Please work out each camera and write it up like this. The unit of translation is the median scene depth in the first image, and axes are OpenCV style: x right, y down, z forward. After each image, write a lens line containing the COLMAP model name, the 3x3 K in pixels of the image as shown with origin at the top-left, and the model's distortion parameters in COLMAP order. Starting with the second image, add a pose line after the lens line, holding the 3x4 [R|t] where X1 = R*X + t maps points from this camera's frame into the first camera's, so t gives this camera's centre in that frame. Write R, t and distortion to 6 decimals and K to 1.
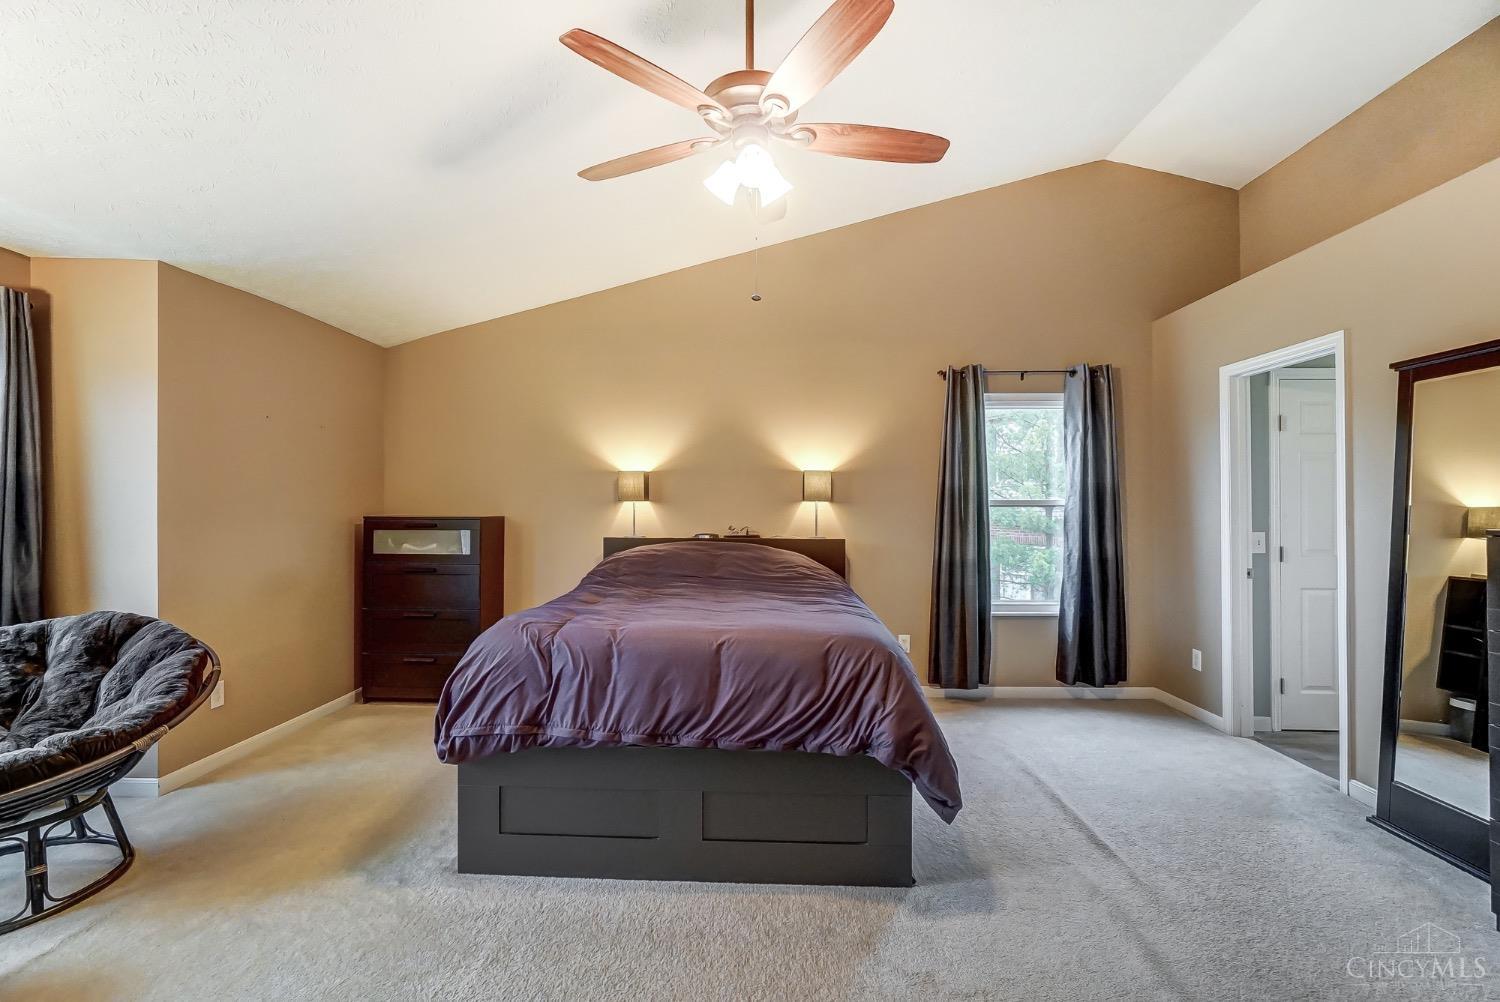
lens RADIAL K [[676.0, 0, 750.0], [0, 676.0, 501.0], [0, 0, 1]] dist [-0.010591, 0.000193]
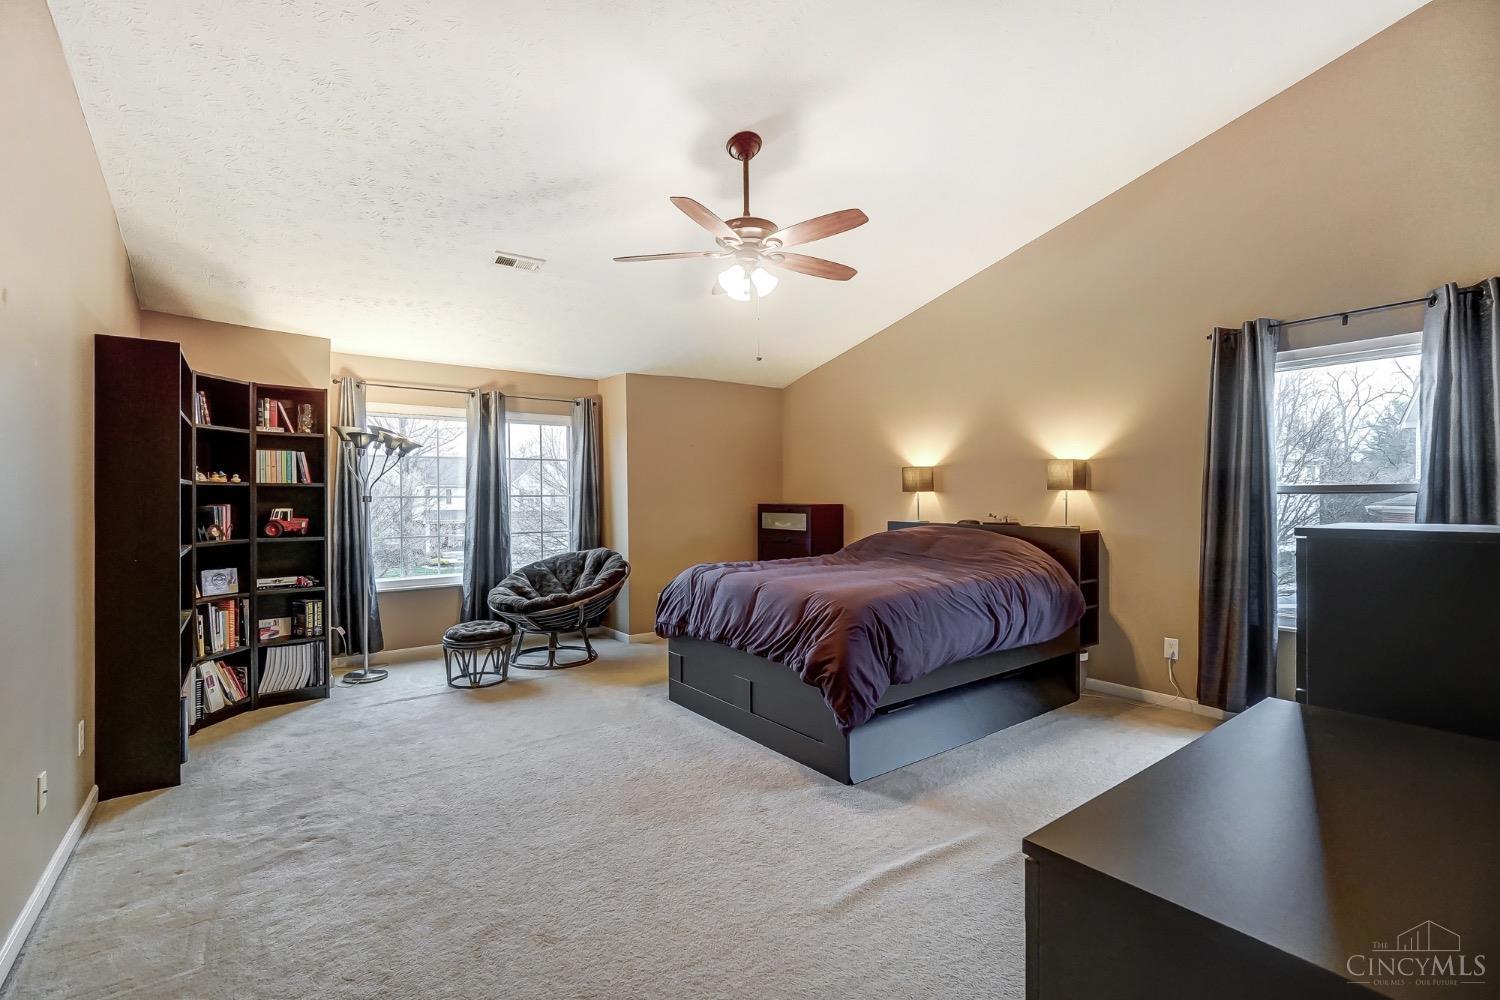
lens RADIAL K [[676.0, 0, 750.0], [0, 676.0, 500.0], [0, 0, 1]] dist [-0.010591, 0.000193]
pose [[0.630124, -0.001467, -0.776493, 0.827936], [0.012738, 0.999883, 0.008447, 0.001395], [0.776390, -0.015214, 0.630069, 0.020933]]
